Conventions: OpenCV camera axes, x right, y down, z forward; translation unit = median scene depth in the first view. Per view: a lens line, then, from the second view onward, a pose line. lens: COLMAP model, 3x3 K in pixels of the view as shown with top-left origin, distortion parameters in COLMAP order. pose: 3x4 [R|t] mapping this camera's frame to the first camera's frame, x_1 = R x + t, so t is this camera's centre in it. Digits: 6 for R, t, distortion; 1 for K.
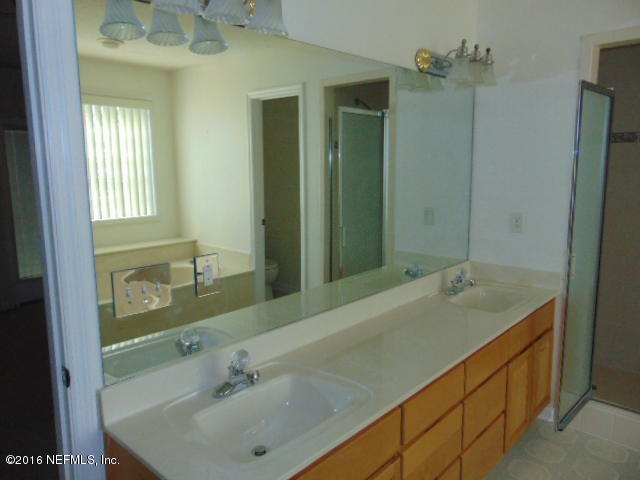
lens RADIAL K [[484.1, 0, 321.2], [0, 484.1, 239.3], [0, 0, 1]] dist [-0.024111, 0.064669]
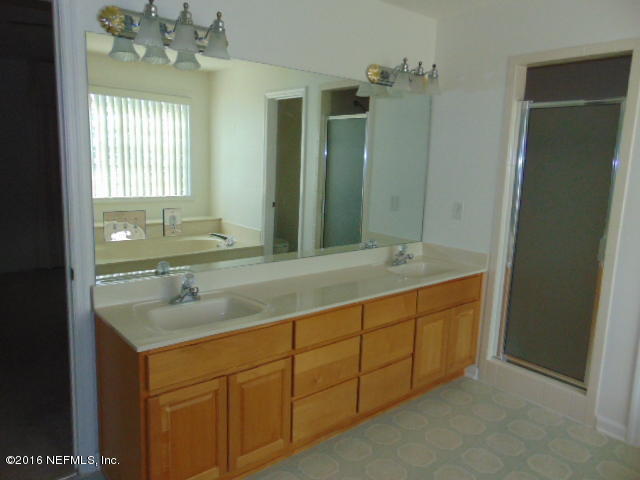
lens RADIAL K [[484.1, 0, 318.0], [0, 484.1, 240.7], [0, 0, 1]] dist [-0.024111, 0.064669]
pose [[0.990031, 0.063892, -0.125525, 0.194980], [-0.062837, 0.997947, 0.012345, 0.041594], [0.126056, -0.004335, 0.992014, -0.200164]]
